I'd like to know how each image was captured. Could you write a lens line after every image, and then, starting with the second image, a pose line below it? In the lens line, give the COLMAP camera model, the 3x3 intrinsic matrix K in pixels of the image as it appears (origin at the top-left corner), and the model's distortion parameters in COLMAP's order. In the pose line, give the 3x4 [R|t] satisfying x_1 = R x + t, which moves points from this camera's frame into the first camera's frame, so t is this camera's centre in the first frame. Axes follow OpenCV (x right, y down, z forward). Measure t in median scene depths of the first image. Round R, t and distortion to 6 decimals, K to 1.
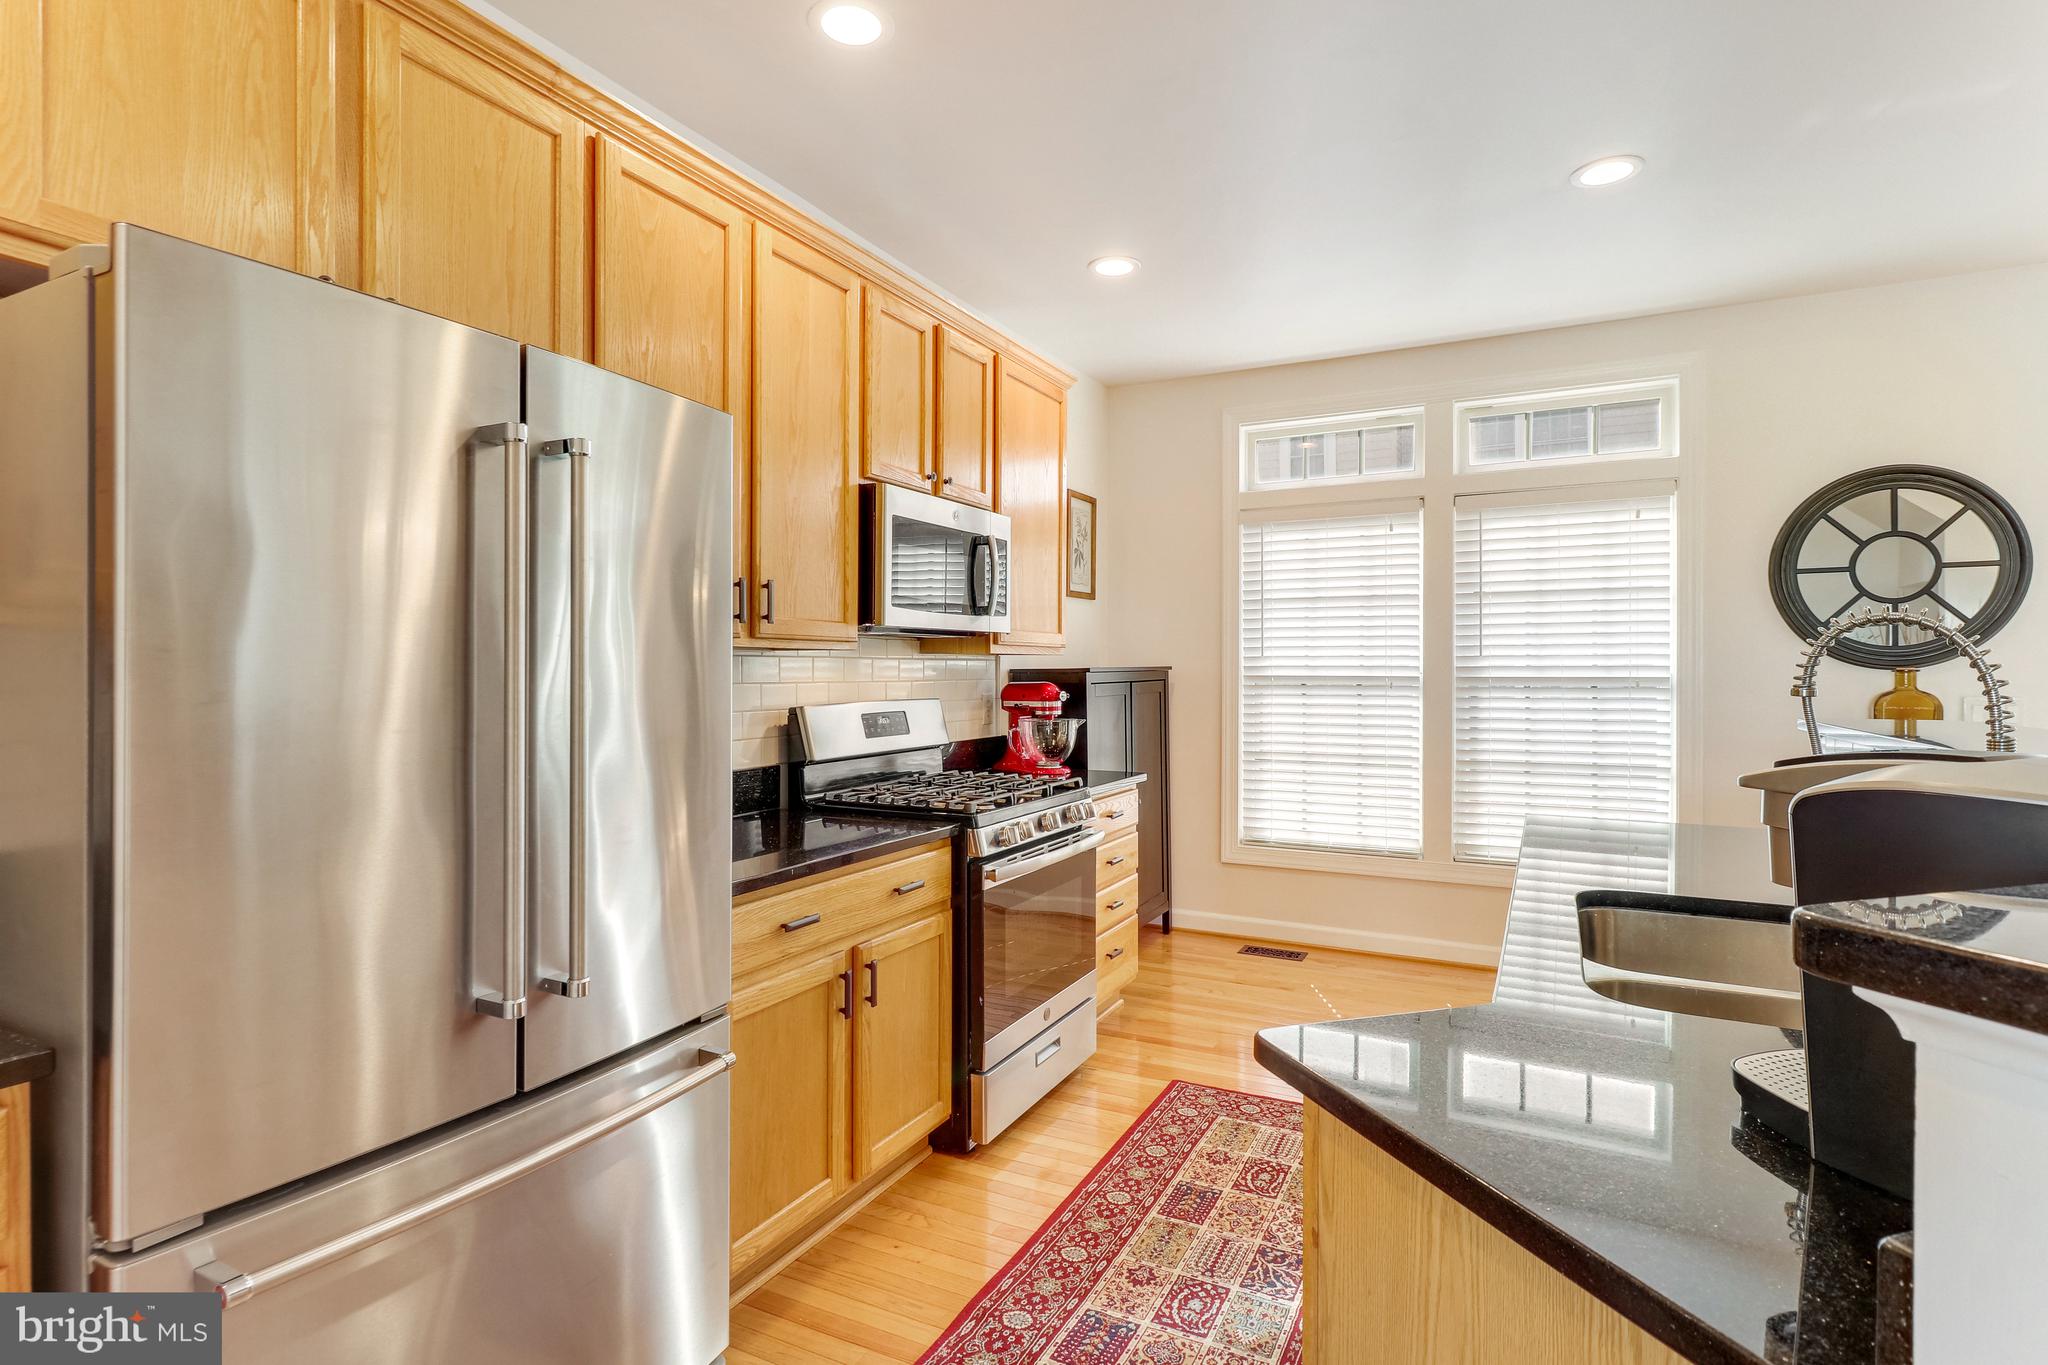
lens RADIAL K [[1025.1, 0, 1024.7], [0, 1025.1, 672.2], [0, 0, 1]] dist [-0.000140, 0.002021]
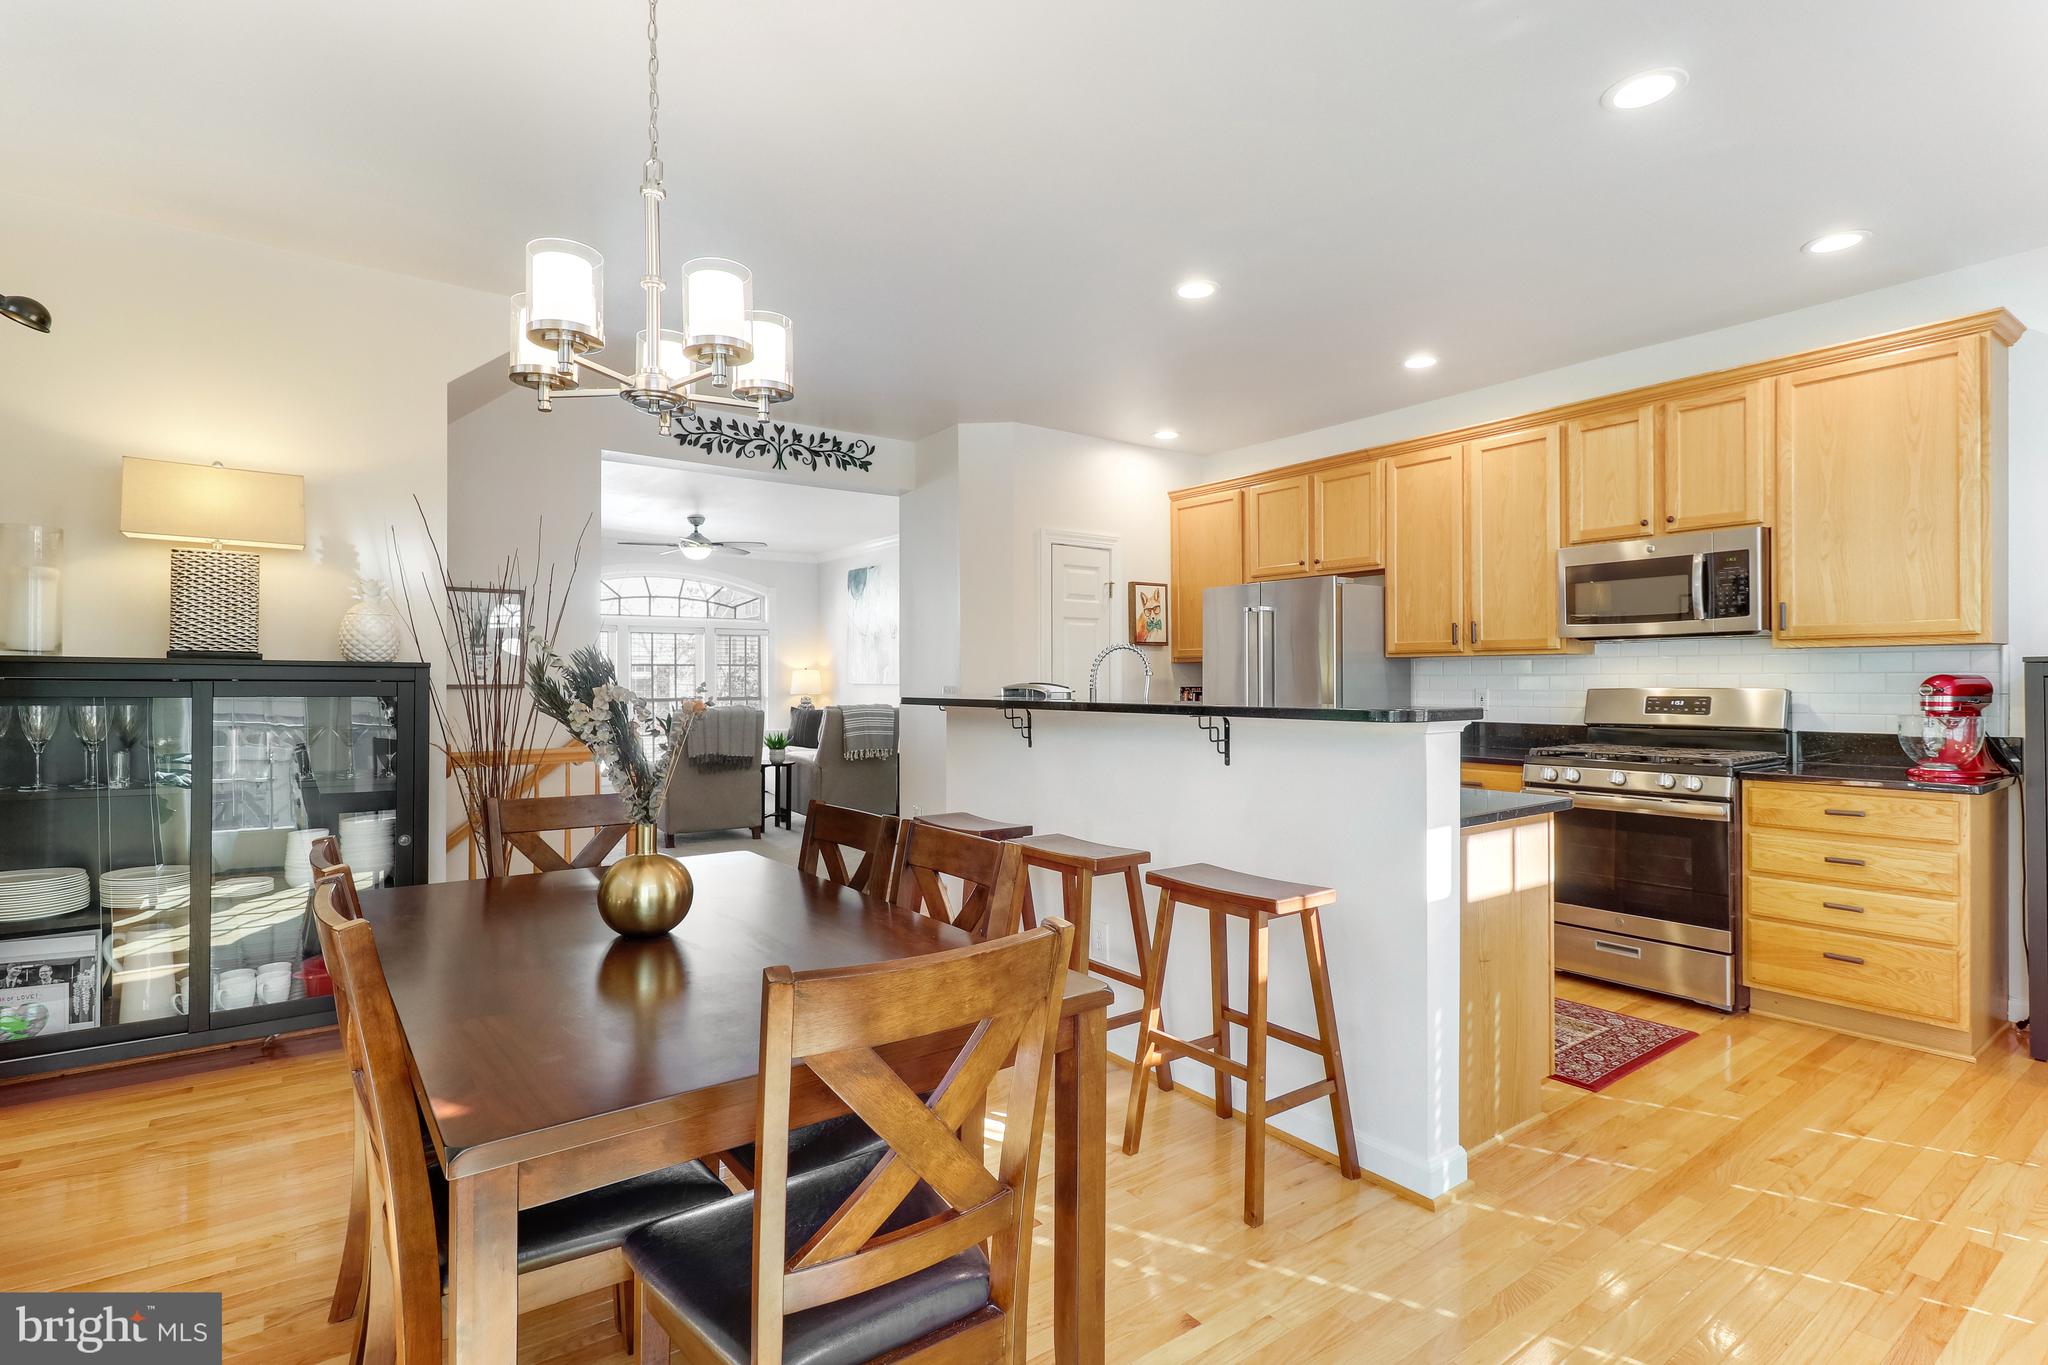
lens RADIAL K [[982.3, 0, 1001.2], [0, 982.3, 683.7], [0, 0, 1]] dist [-0.000990, -0.000291]
pose [[-0.461597, 0.008407, -0.887050, 1.241777], [0.005079, 0.999964, 0.006834, 0.008308], [0.887075, -0.001351, -0.461623, 0.714403]]
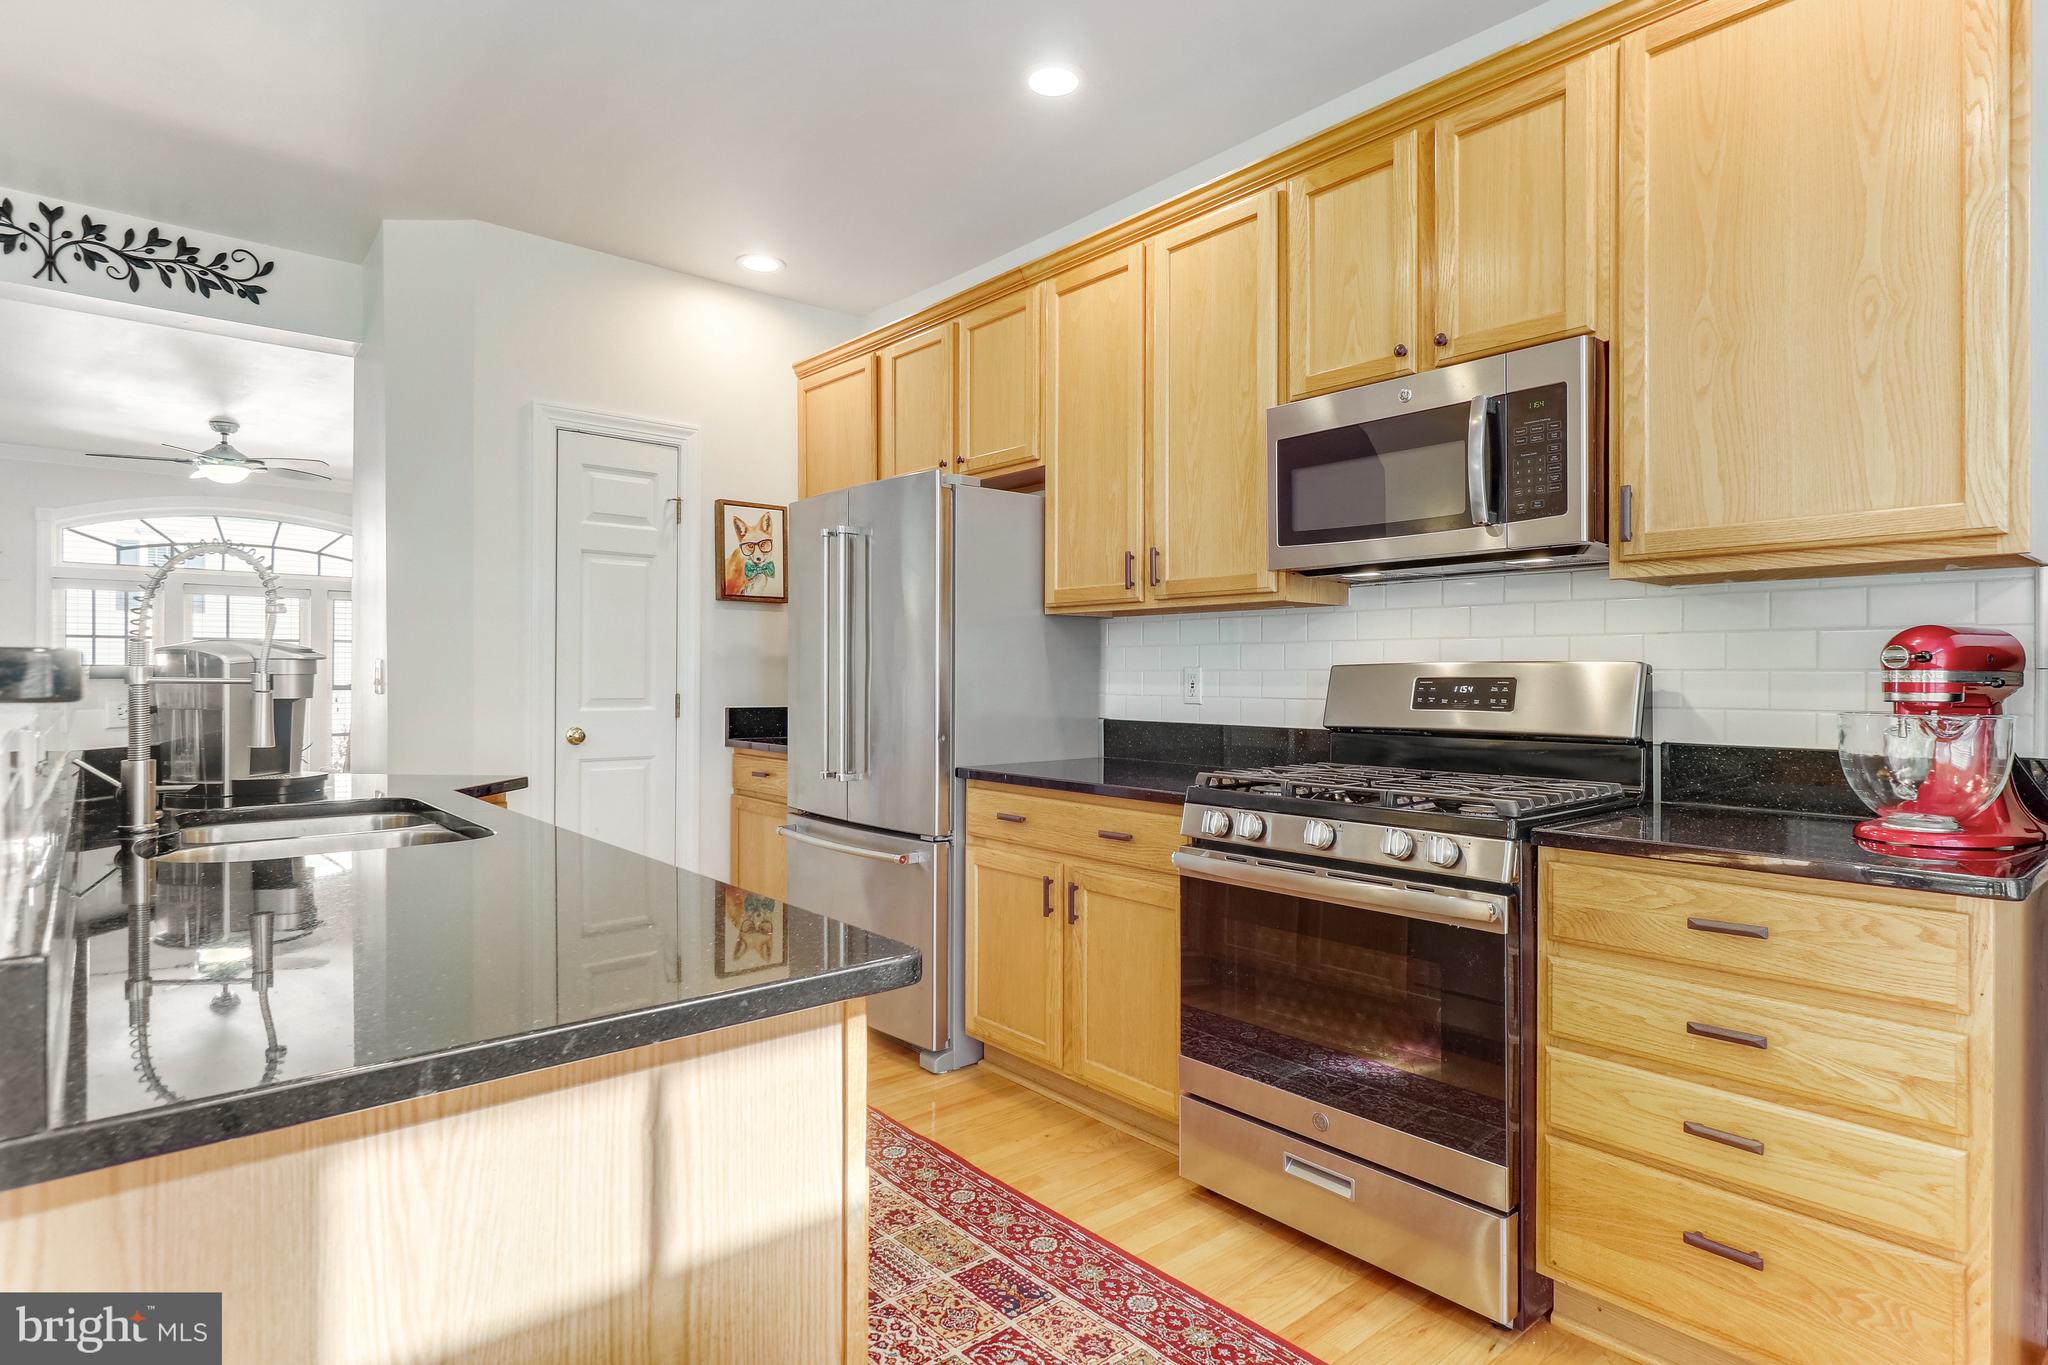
lens RADIAL K [[1079.3, 0, 1021.4], [0, 1079.3, 675.6], [0, 0, 1]] dist [0.003347, -0.002804]
pose [[-0.379197, 0.001203, -0.925315, 0.612084], [-0.003839, 0.999989, 0.002873, 0.032566], [0.925308, 0.004642, -0.379188, 0.883634]]
